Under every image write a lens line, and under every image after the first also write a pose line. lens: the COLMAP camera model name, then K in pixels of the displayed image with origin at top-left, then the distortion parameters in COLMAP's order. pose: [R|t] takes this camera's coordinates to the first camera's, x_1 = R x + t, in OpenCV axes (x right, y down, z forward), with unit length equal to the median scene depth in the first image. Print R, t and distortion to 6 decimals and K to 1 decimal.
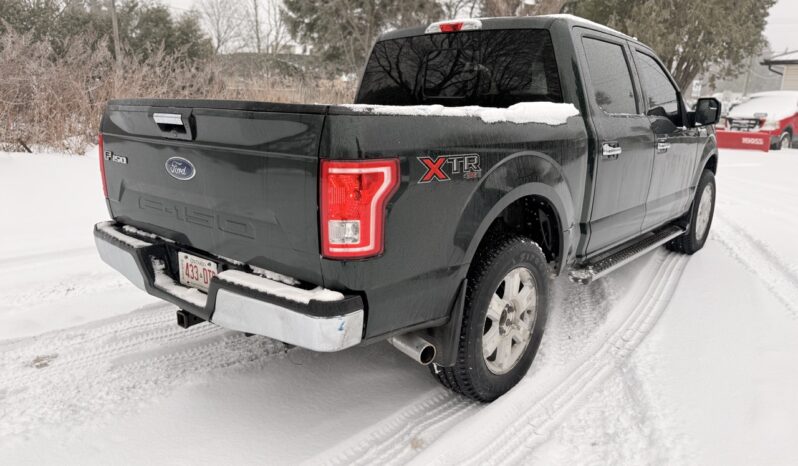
lens RADIAL K [[575.6, 0, 400.5], [0, 575.6, 231.3], [0, 0, 1]] dist [0.047754, -0.024997]
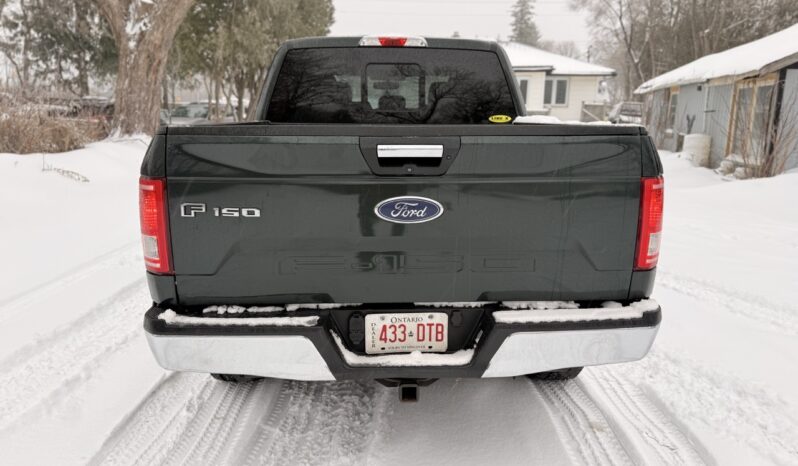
lens RADIAL K [[575.6, 0, 401.3], [0, 575.6, 231.4], [0, 0, 1]] dist [0.047754, -0.024997]
pose [[0.742548, -0.160776, 0.650211, -0.894051], [0.163776, 0.984879, 0.056494, -0.122535], [-0.649461, 0.064539, 0.757651, 0.374814]]
